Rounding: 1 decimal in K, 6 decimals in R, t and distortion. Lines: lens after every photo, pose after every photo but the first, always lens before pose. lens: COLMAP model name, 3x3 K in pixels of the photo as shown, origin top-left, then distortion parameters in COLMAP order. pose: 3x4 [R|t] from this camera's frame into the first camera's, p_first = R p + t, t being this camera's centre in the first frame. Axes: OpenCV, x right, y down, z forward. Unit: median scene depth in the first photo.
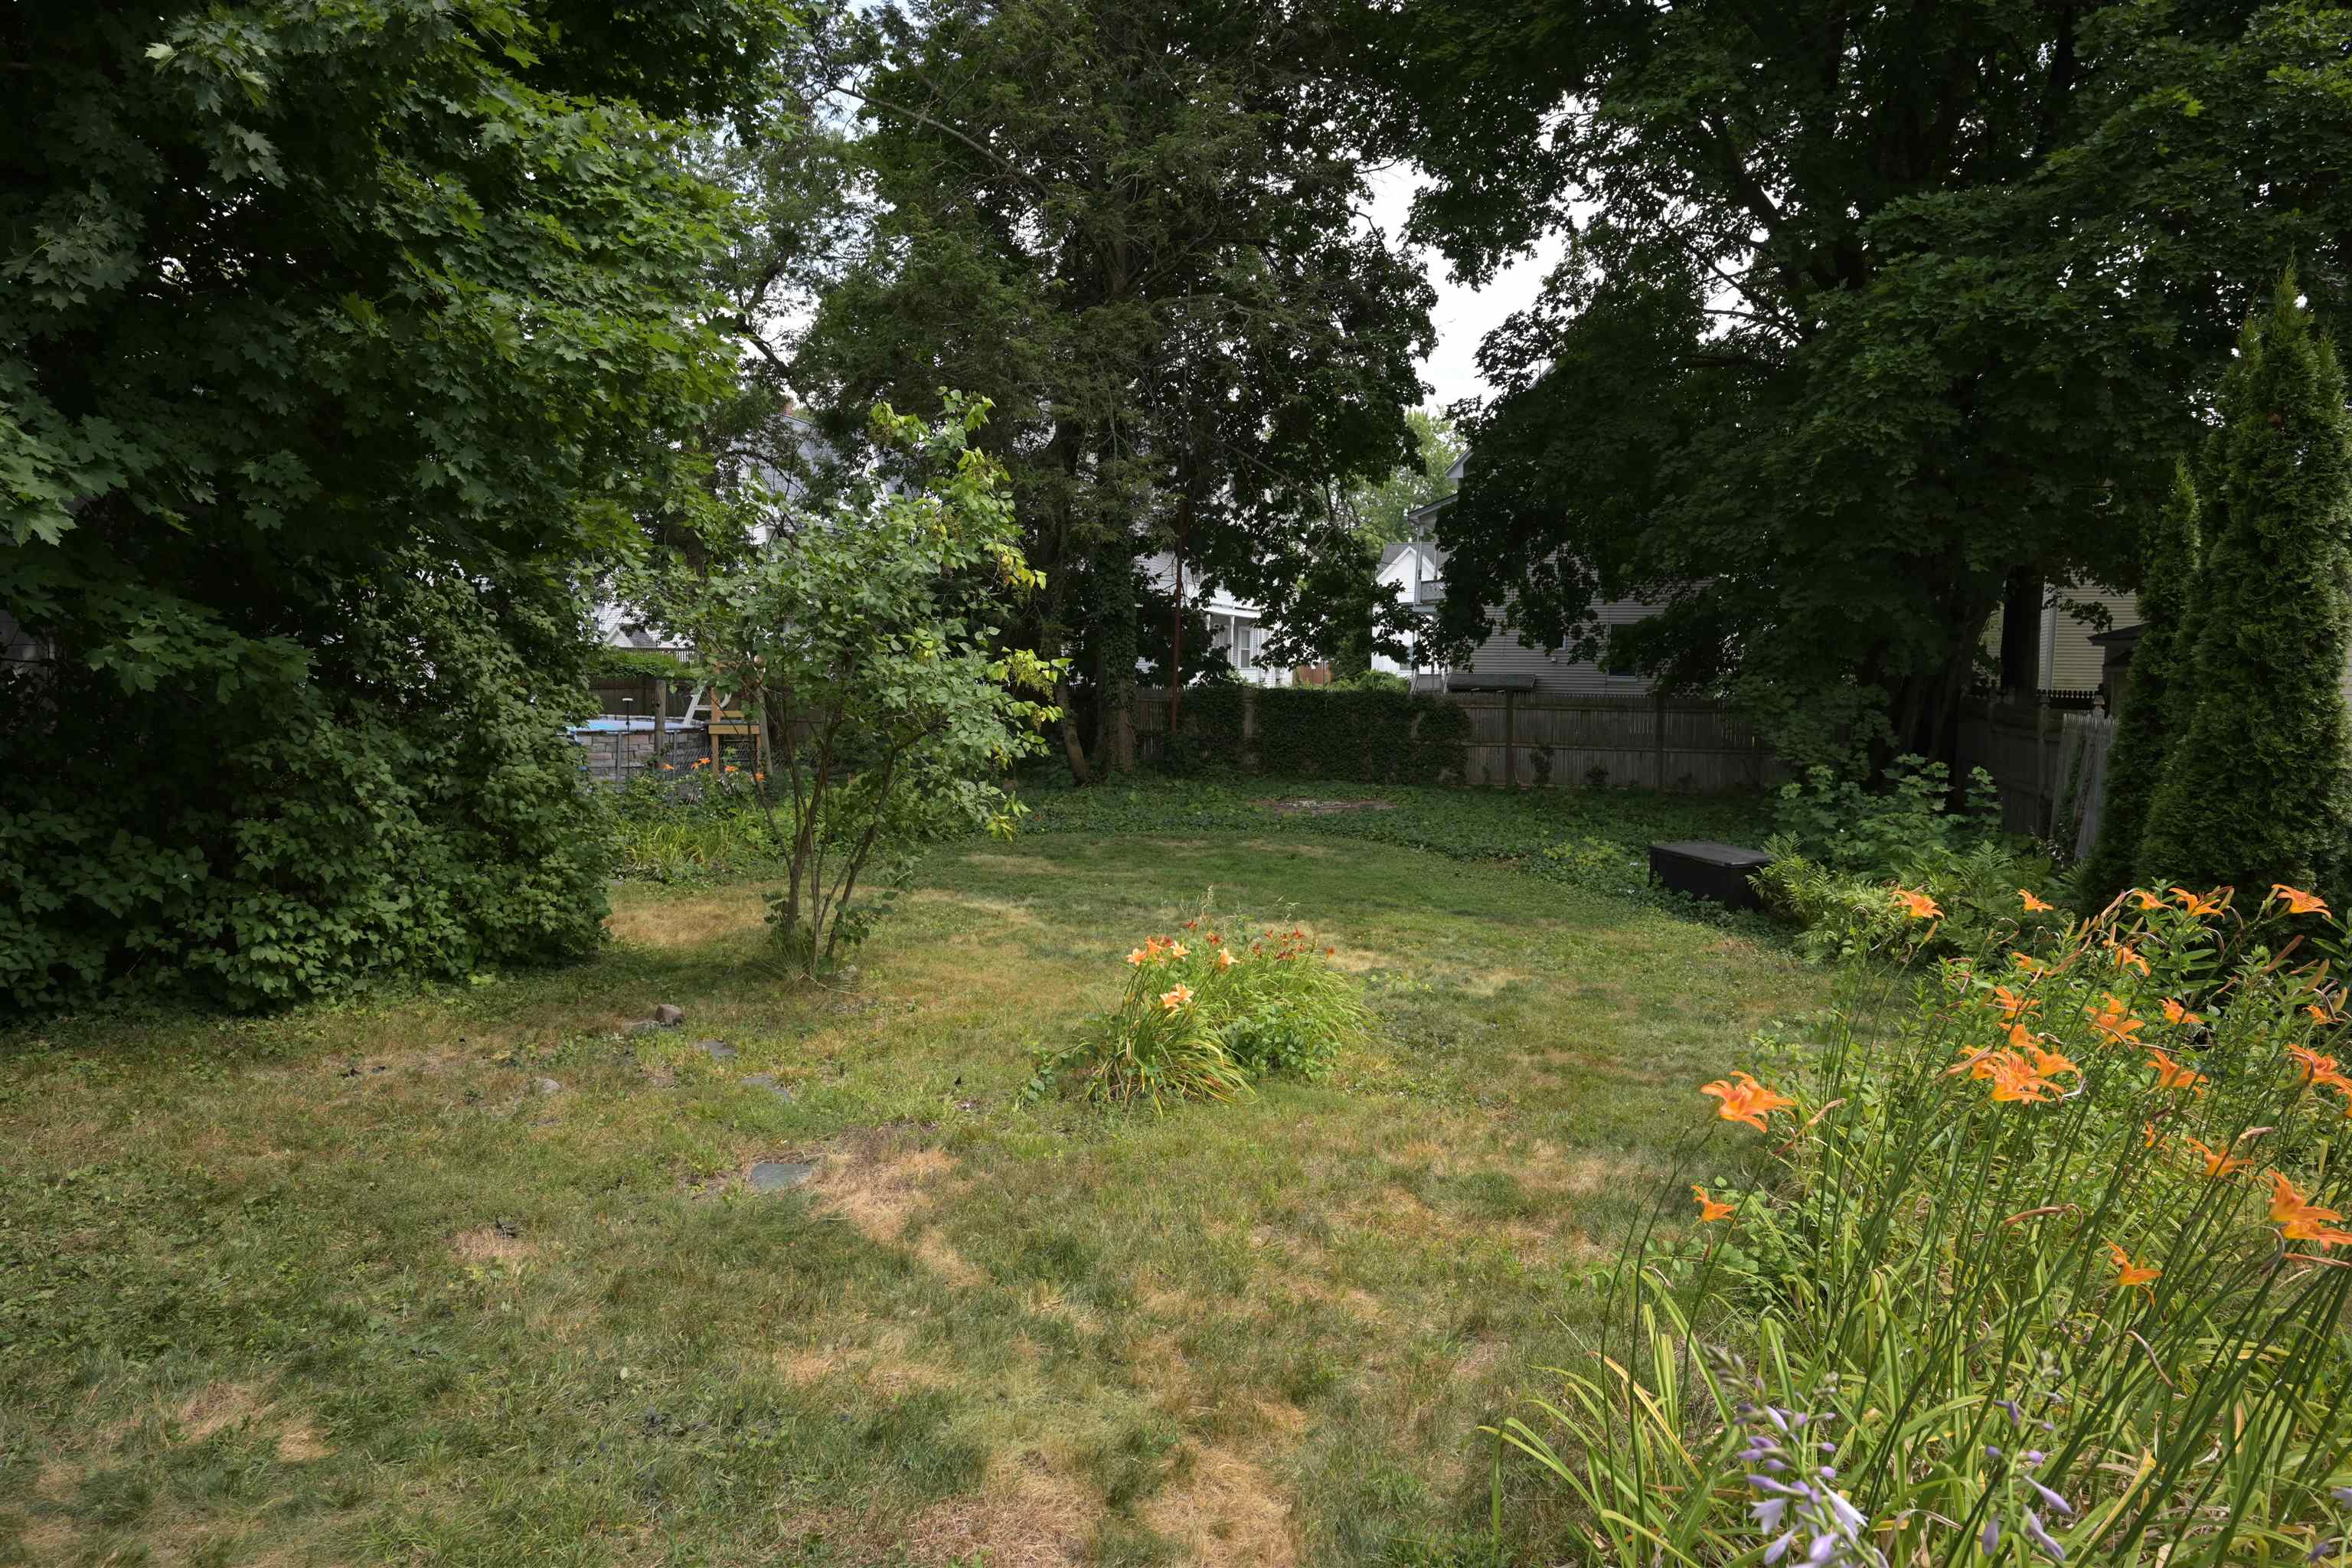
lens RADIAL K [[1410.4, 0, 1176.0], [0, 1410.4, 784.0], [0, 0, 1]] dist [0.000306, 0.000291]
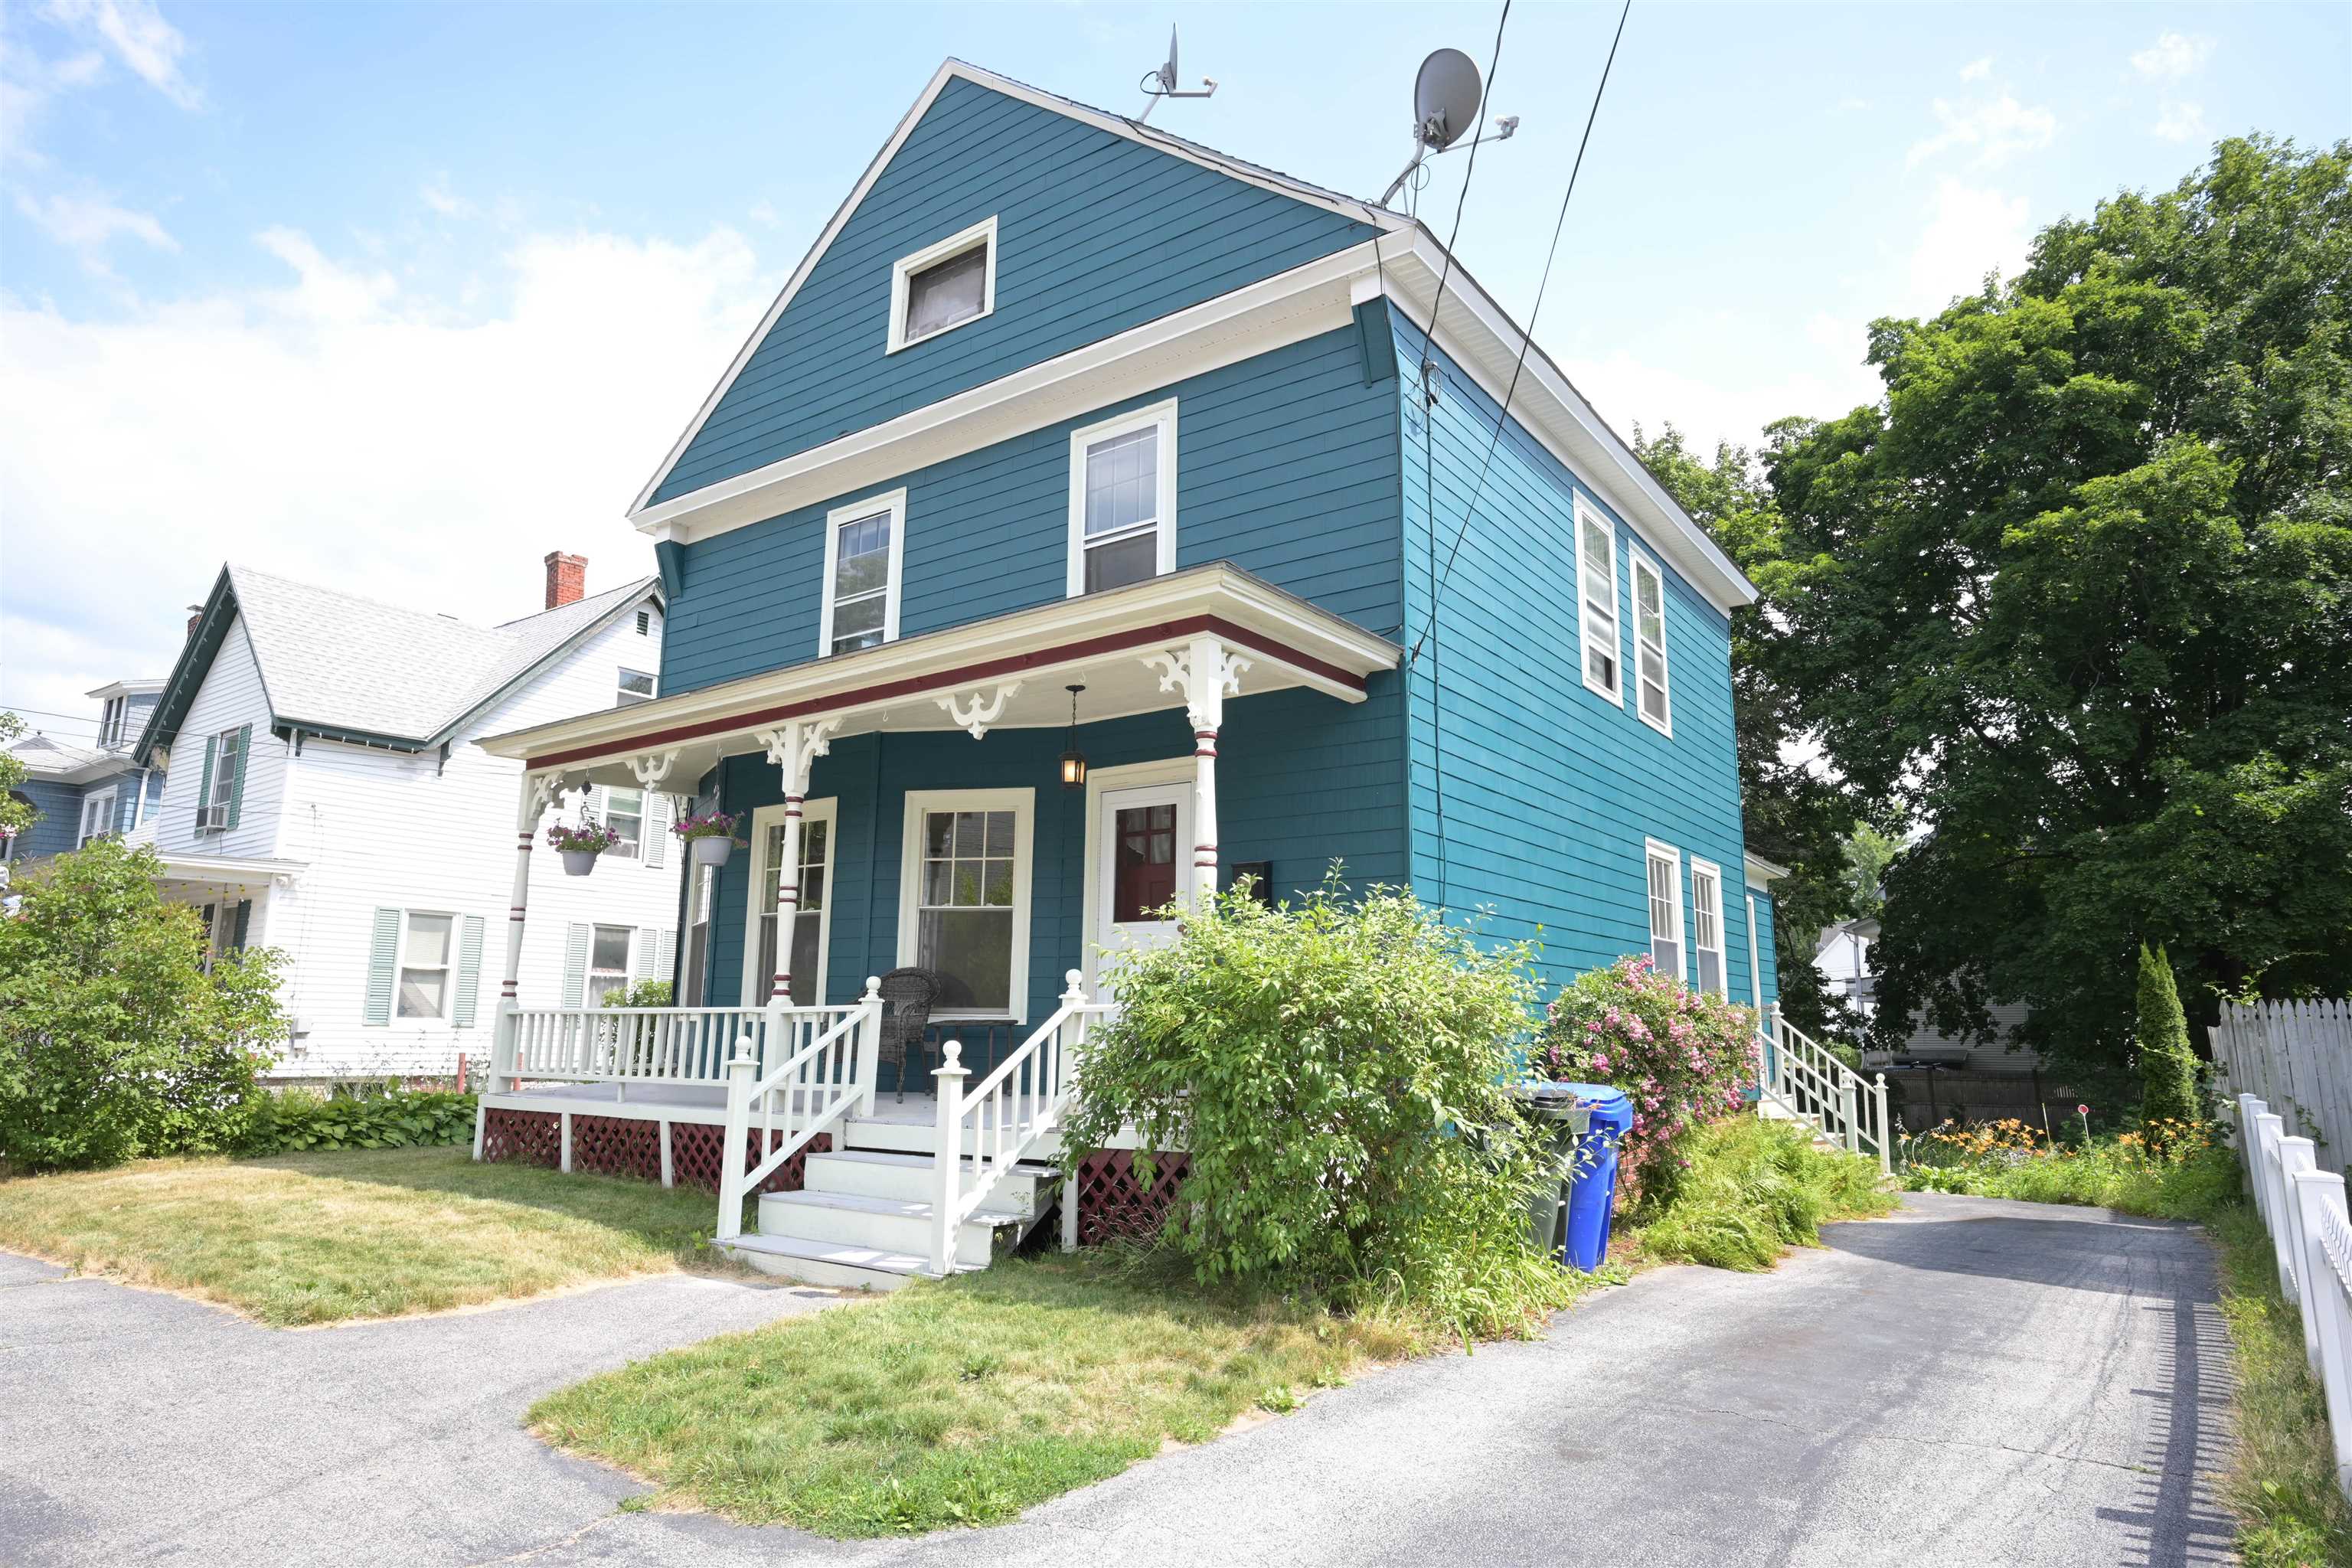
lens RADIAL K [[1354.8, 0, 1175.6], [0, 1354.8, 758.1], [0, 0, 1]] dist [0.002904, 0.001375]
pose [[0.960452, -0.076435, -0.267749, -0.142433], [-0.006442, 0.955228, -0.295800, 0.058713], [0.278371, 0.285826, 0.916959, -0.702600]]
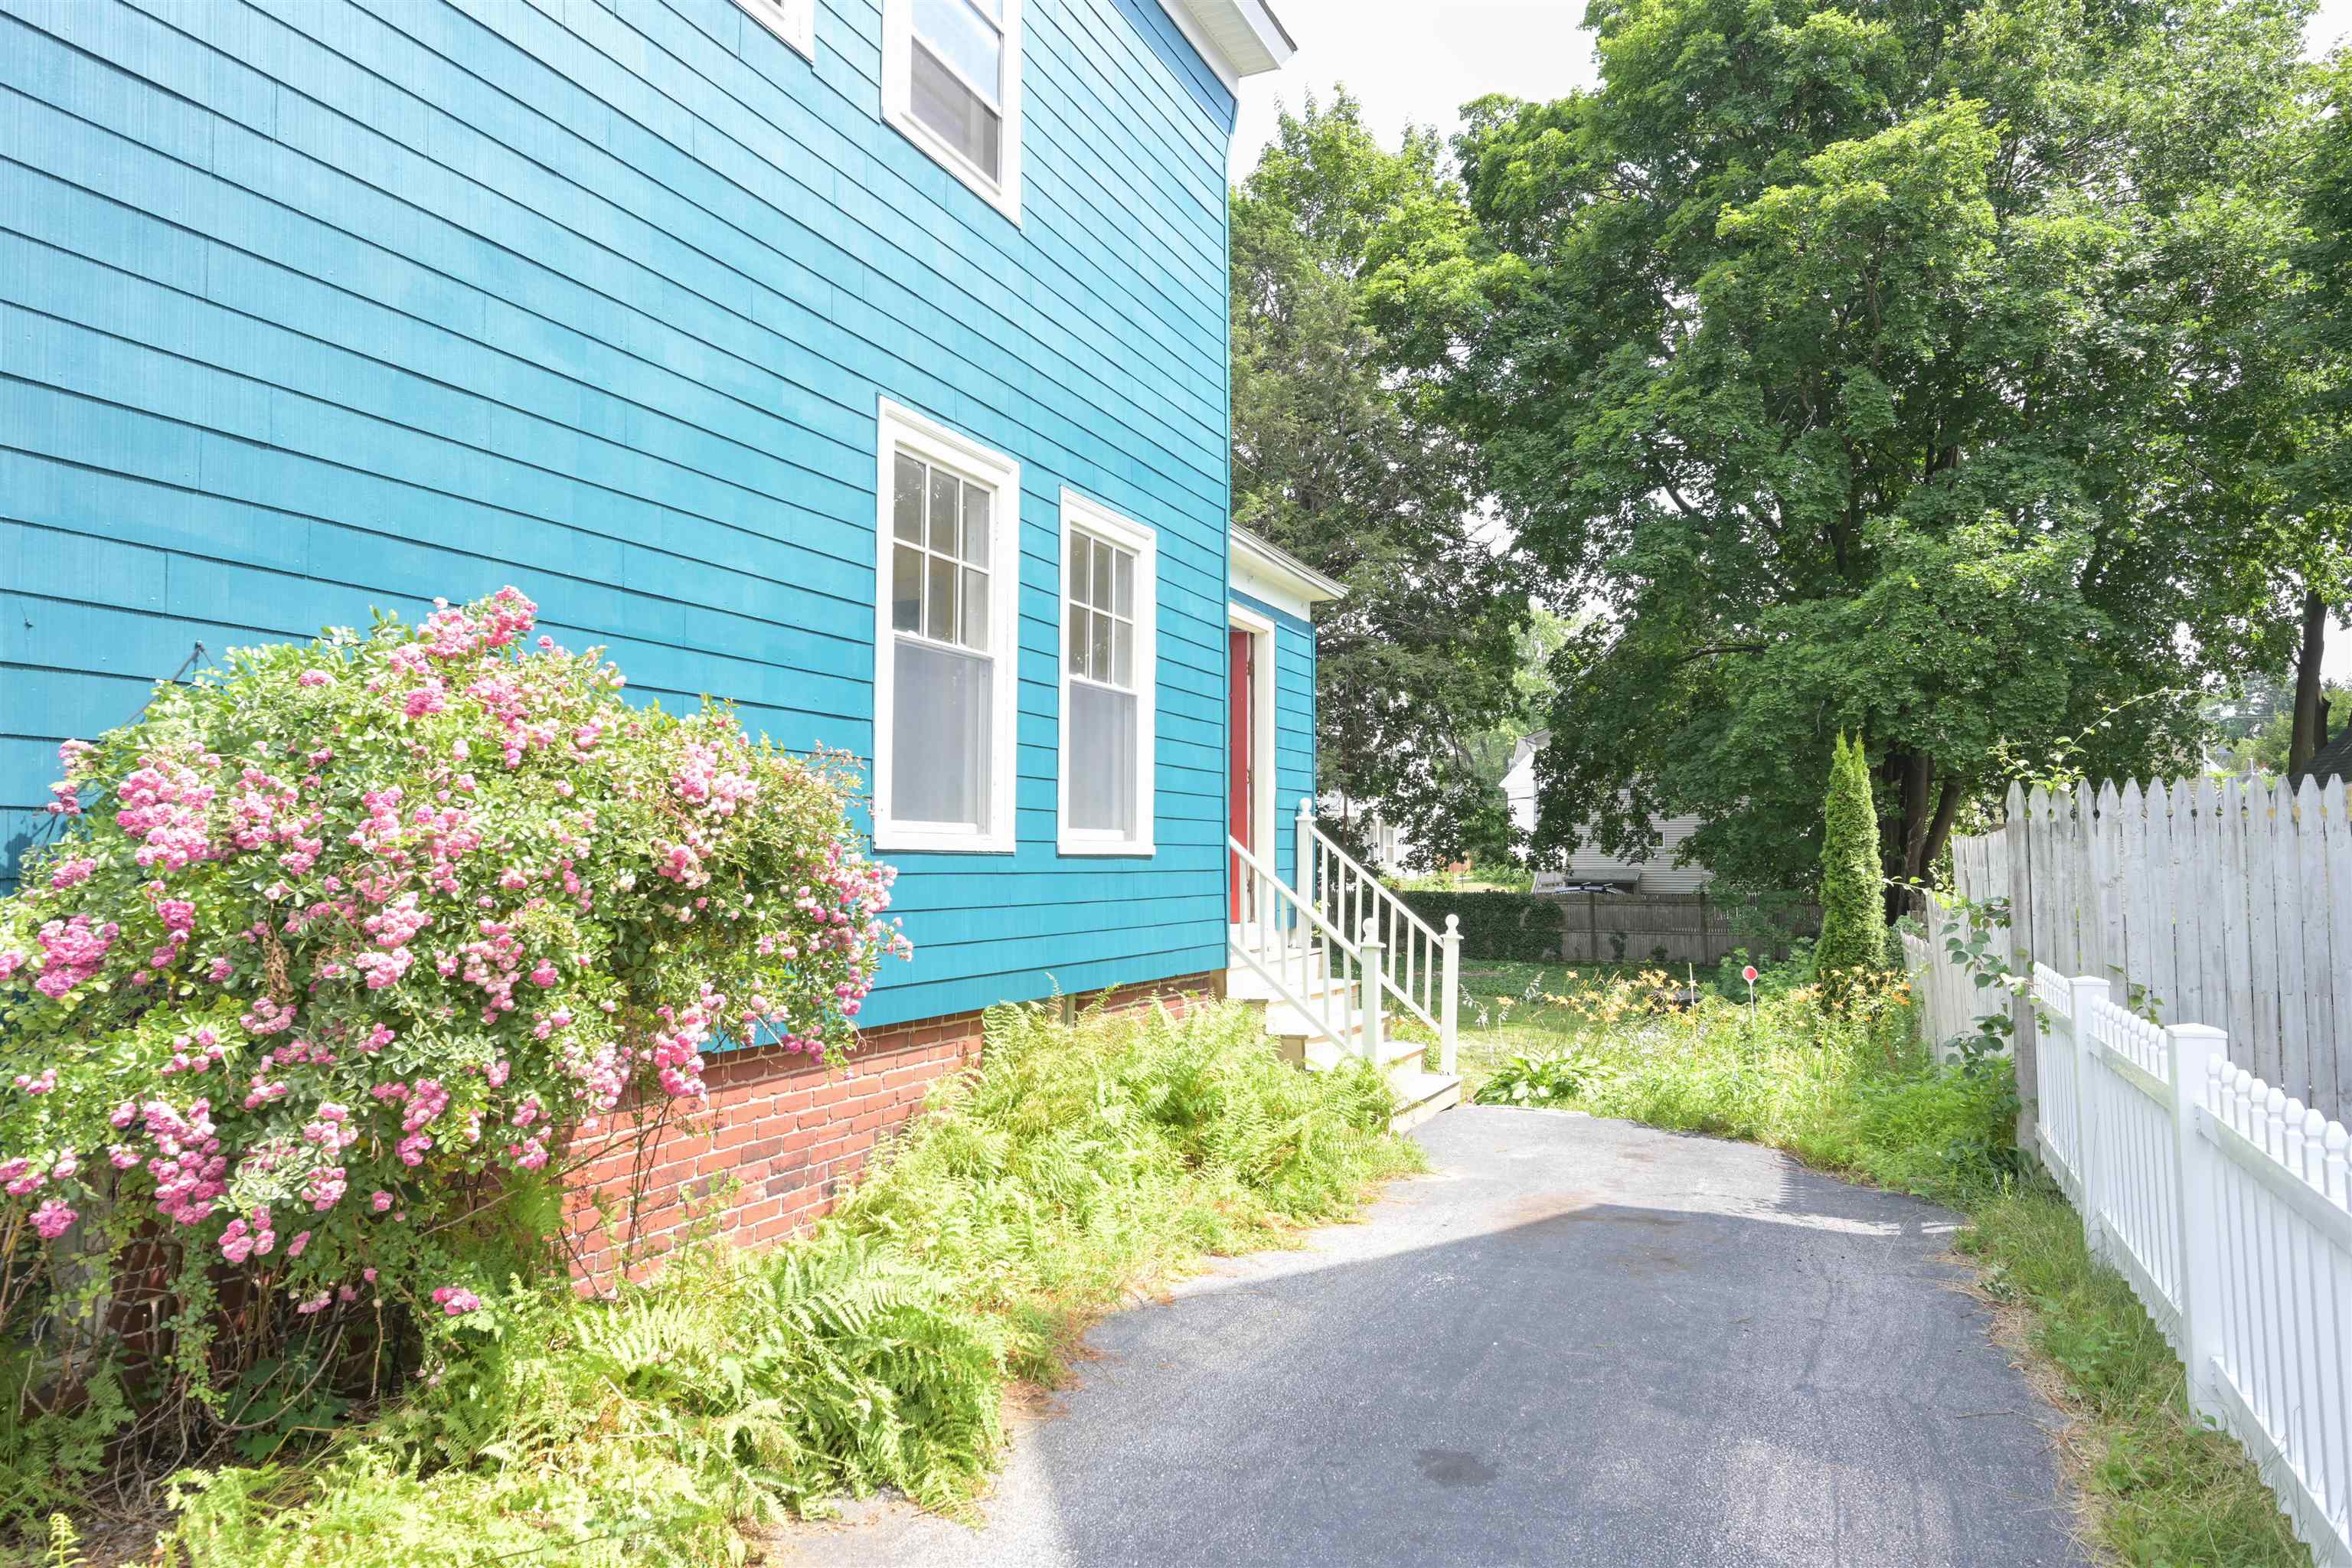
lens RADIAL K [[1354.8, 0, 1175.6], [0, 1354.8, 758.1], [0, 0, 1]] dist [0.002904, 0.001375]
pose [[0.994411, -0.030619, -0.101045, -0.029345], [0.013187, 0.985550, -0.168869, 0.025519], [0.104755, 0.166593, 0.980445, -0.328265]]
